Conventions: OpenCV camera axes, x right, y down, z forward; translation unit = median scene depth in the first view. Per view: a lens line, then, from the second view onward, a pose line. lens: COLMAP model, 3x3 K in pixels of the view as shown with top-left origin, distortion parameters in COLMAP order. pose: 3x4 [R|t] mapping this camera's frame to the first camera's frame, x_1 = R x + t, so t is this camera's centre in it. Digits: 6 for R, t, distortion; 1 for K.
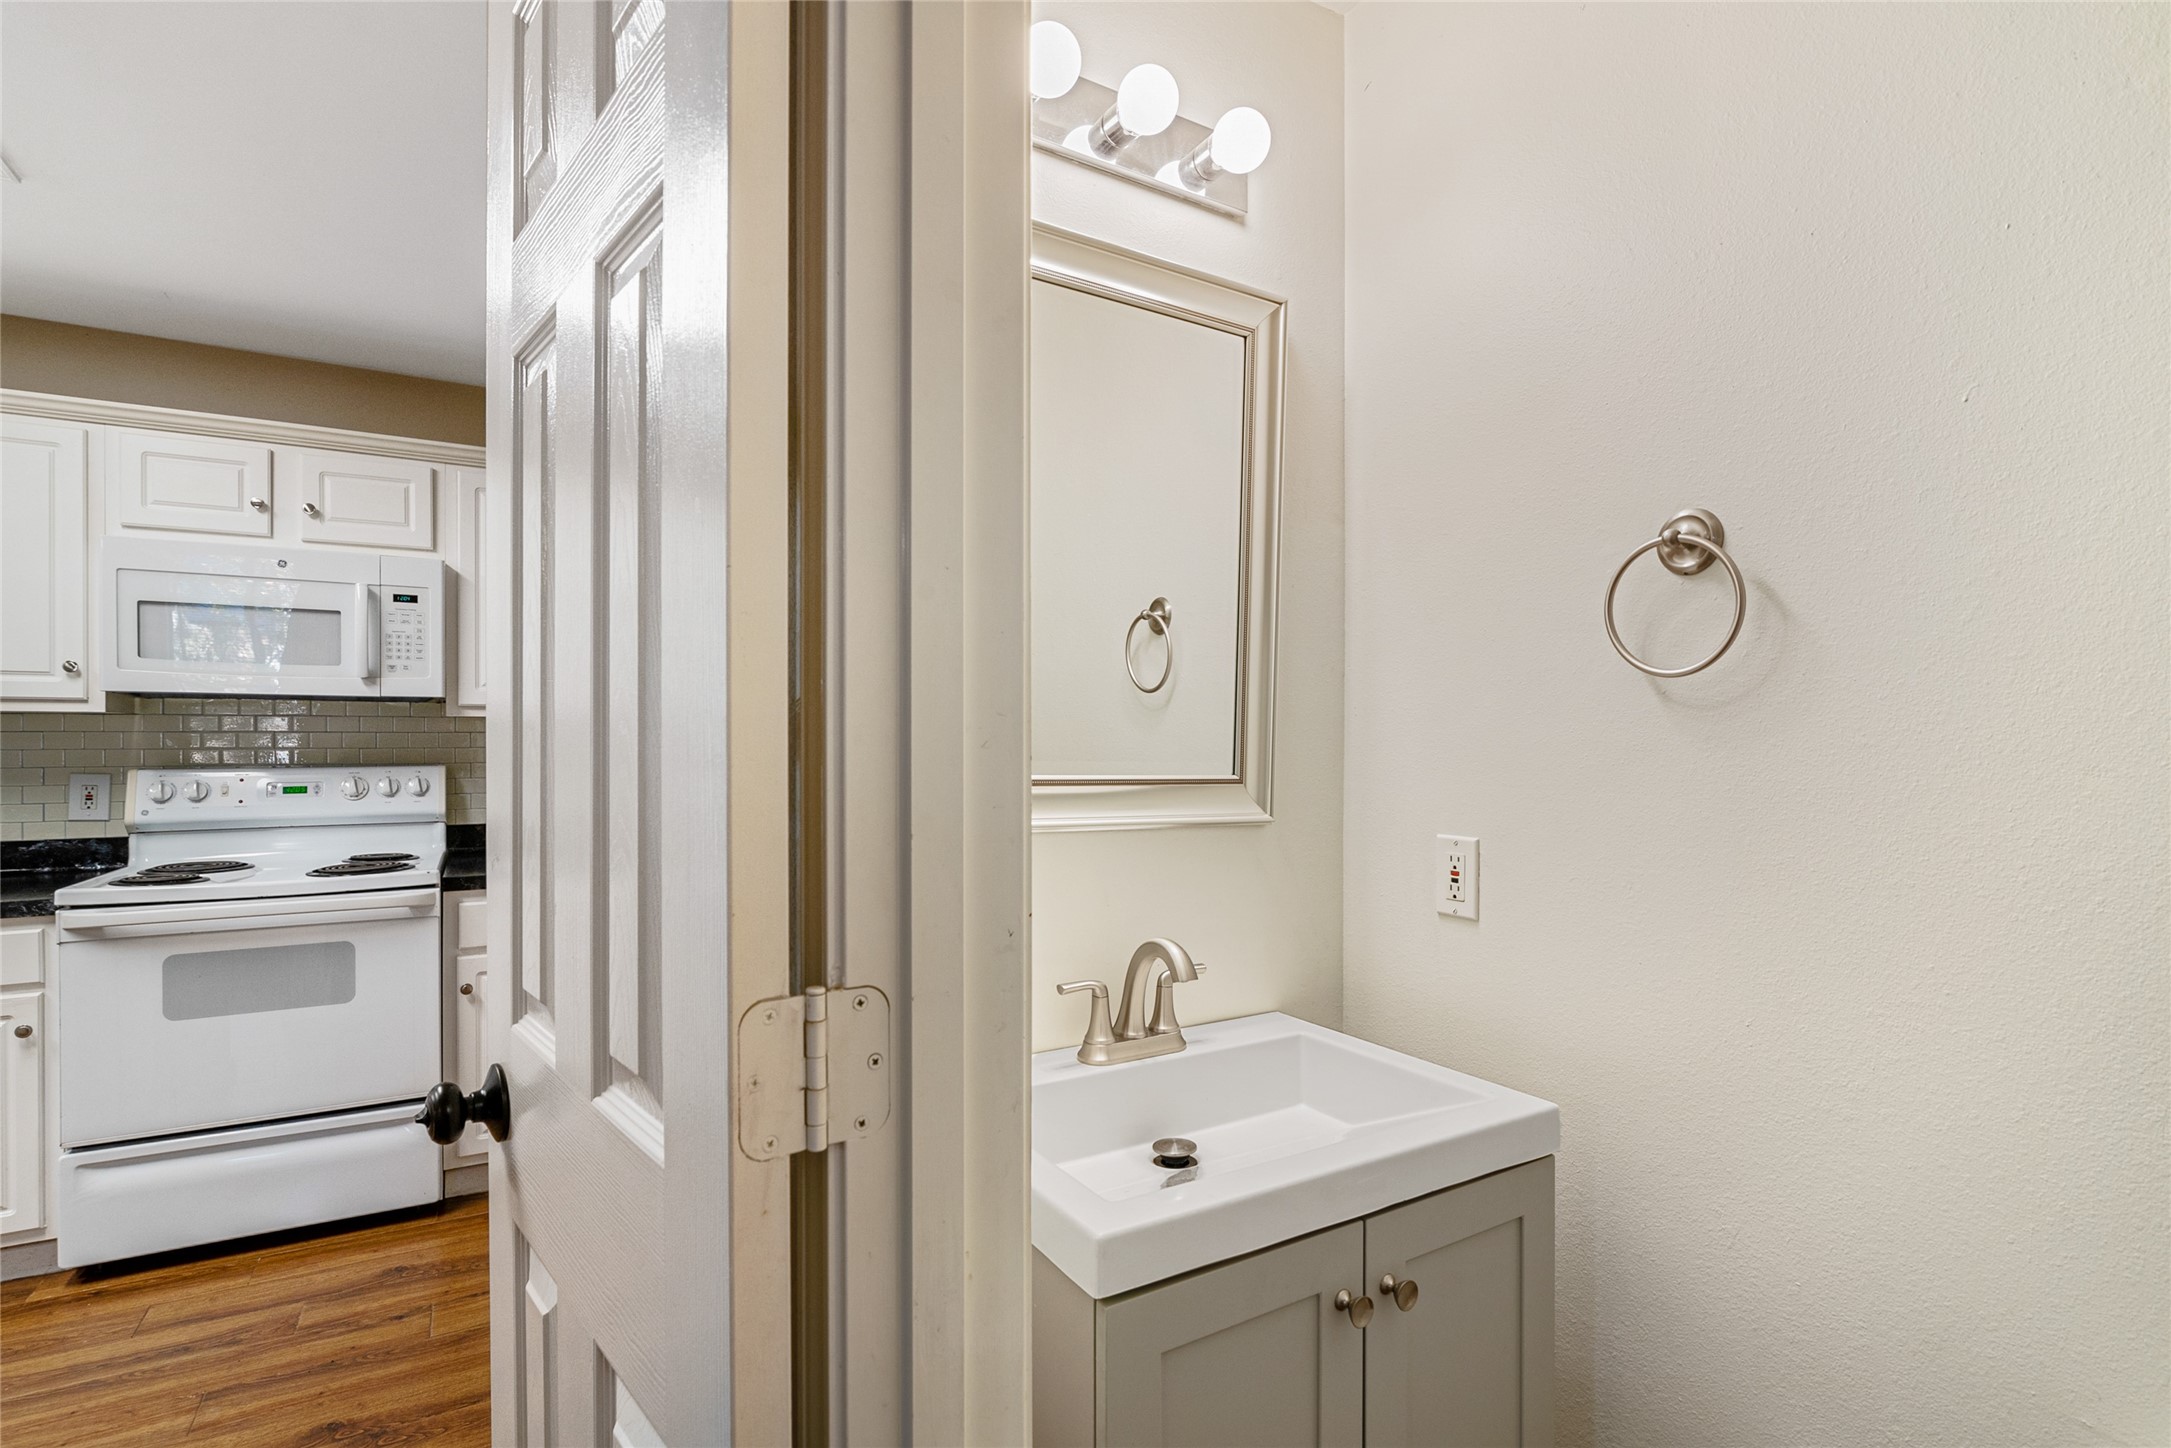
lens RADIAL K [[1013.8, 0, 1078.1], [0, 1013.8, 744.3], [0, 0, 1]] dist [-0.009988, 0.000349]
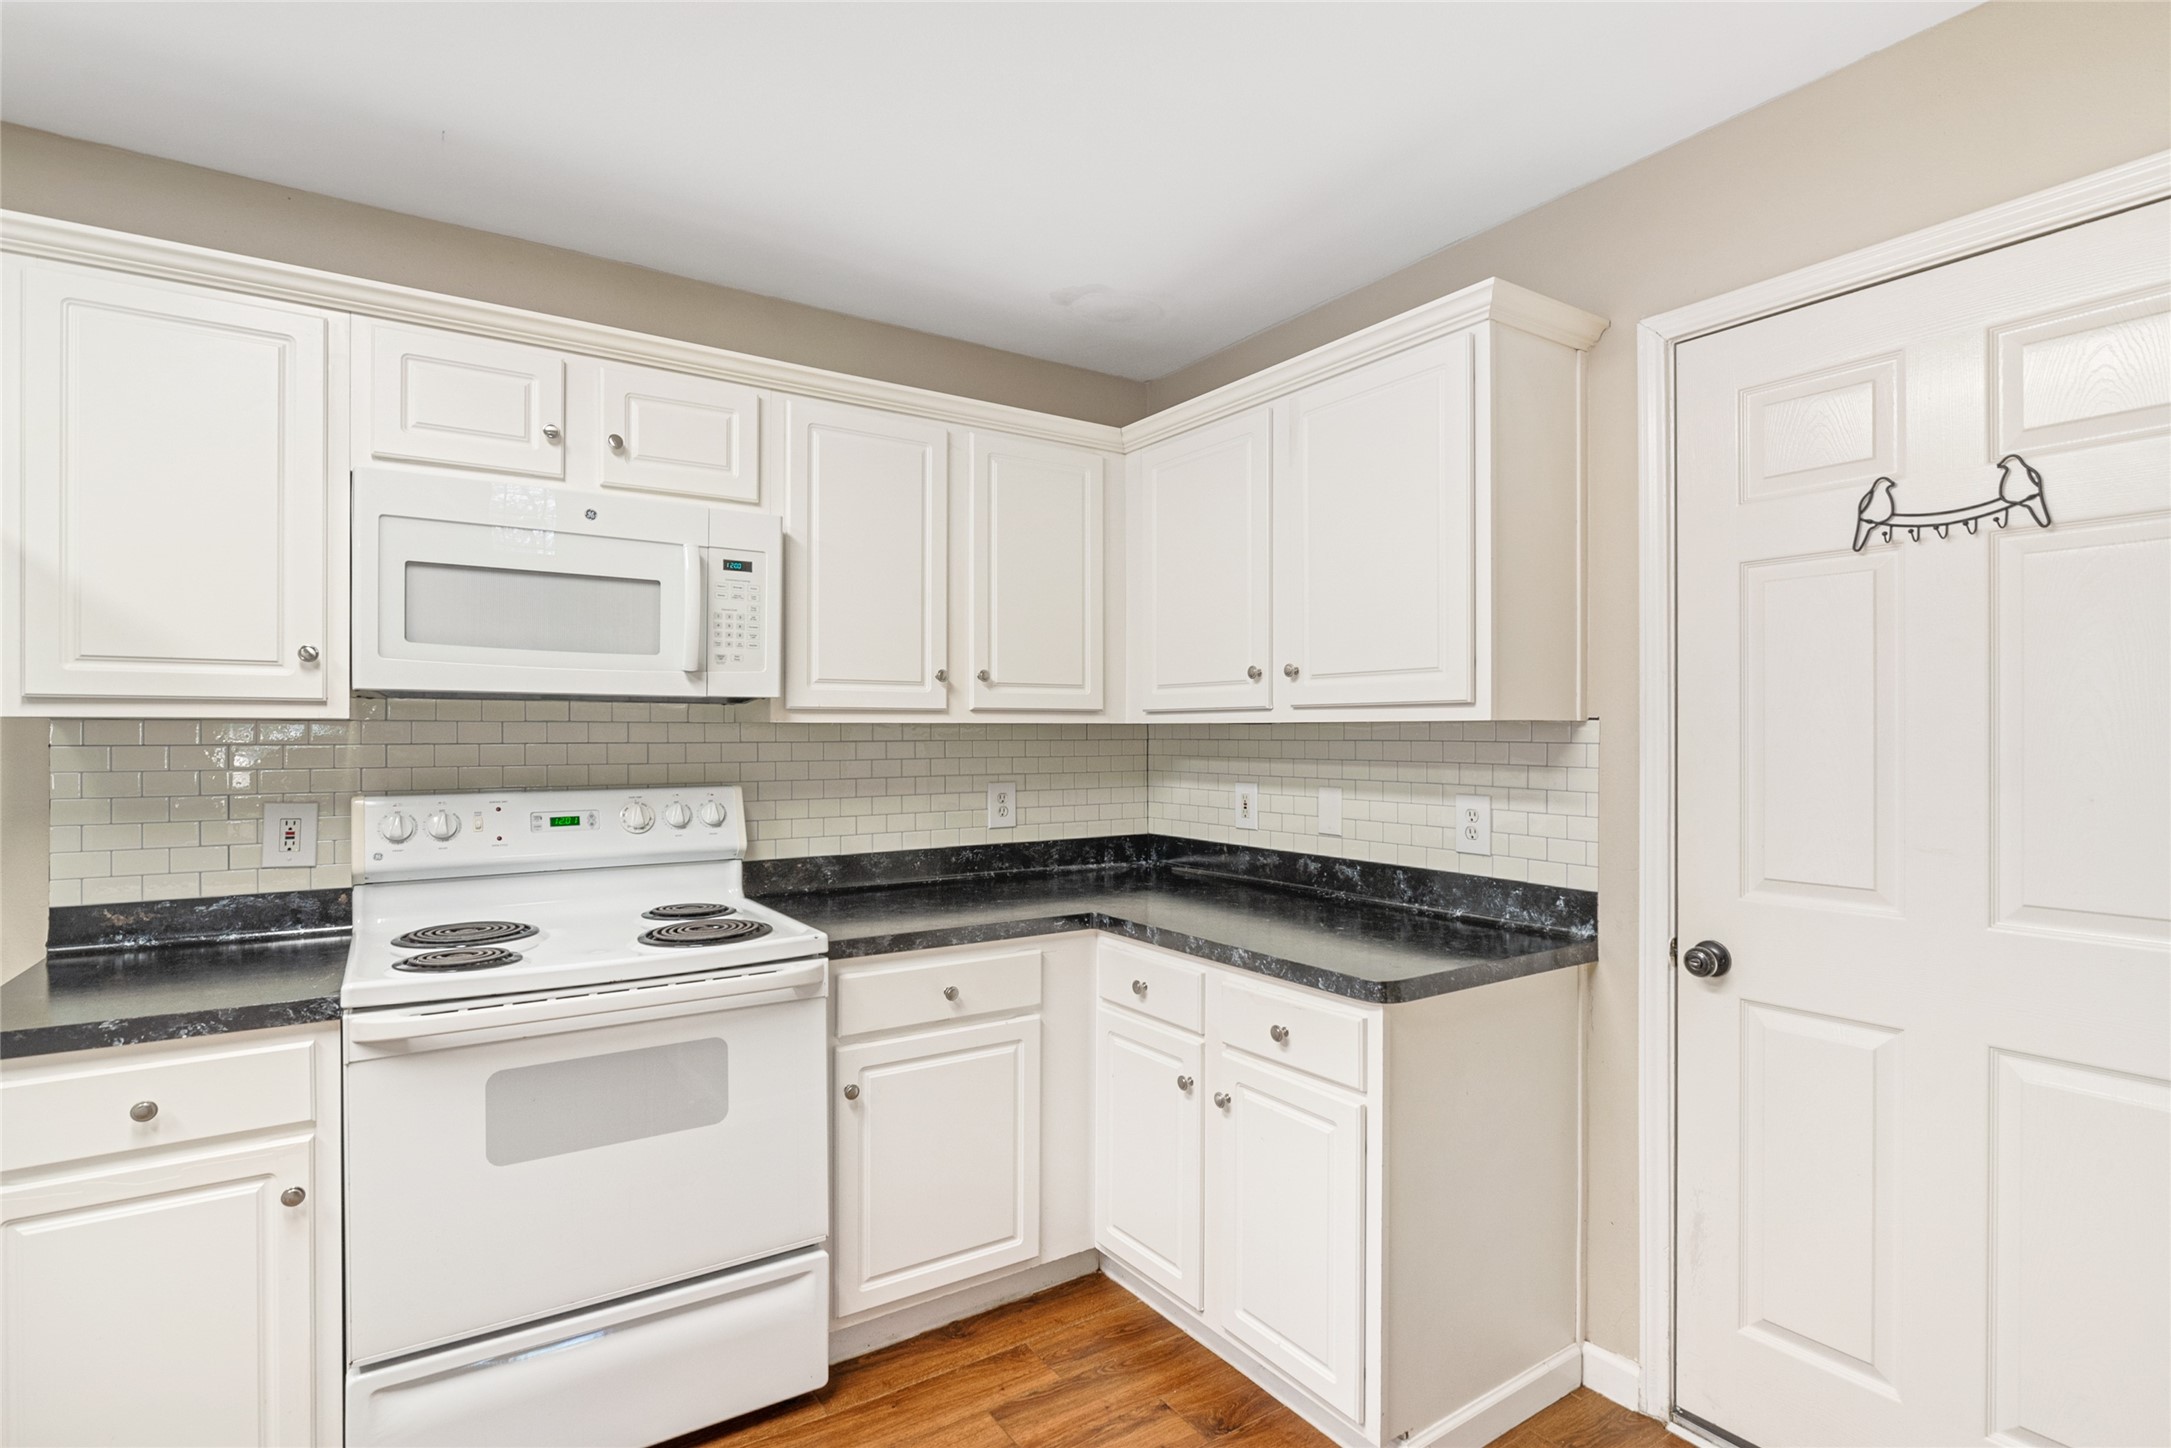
lens RADIAL K [[1013.8, 0, 1093.0], [0, 1013.8, 735.5], [0, 0, 1]] dist [-0.009988, 0.000349]
pose [[0.997402, -0.000257, 0.072033, -0.465082], [0.000553, 0.999992, -0.004085, -0.015717], [-0.072031, 0.004114, 0.997394, 0.237099]]
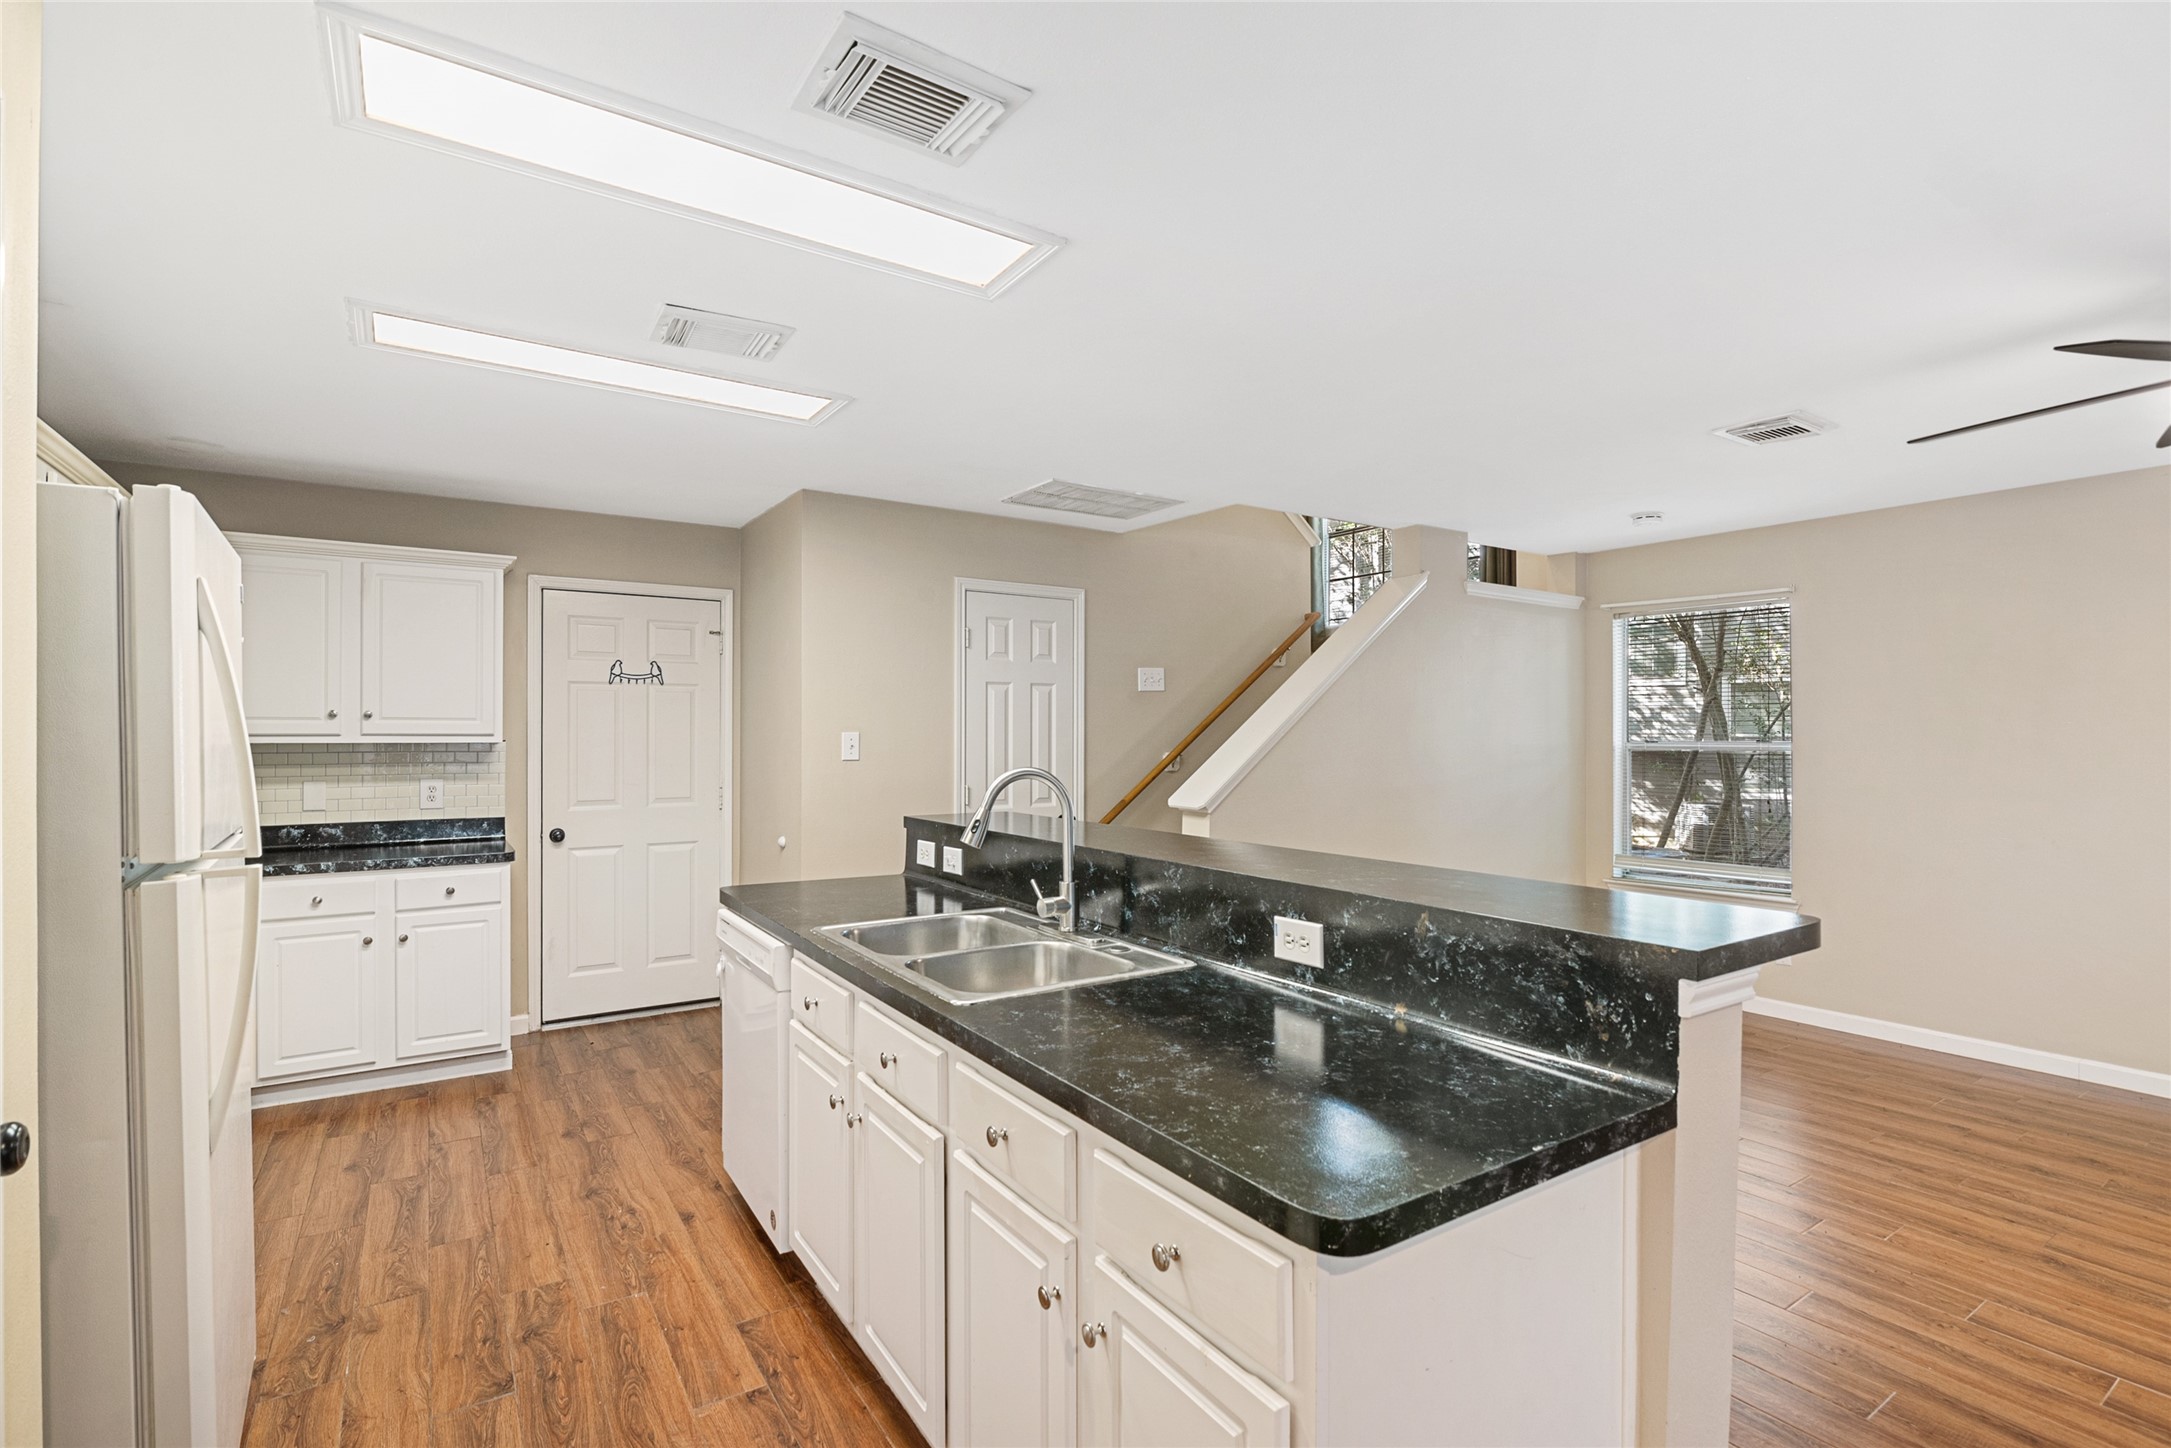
lens RADIAL K [[1013.8, 0, 1086.0], [0, 1013.8, 732.4], [0, 0, 1]] dist [-0.009988, 0.000349]
pose [[-0.047517, -0.002624, 0.998867, -0.905637], [0.003854, 0.999989, 0.002810, -0.025771], [-0.998863, 0.003983, -0.047506, 0.178426]]
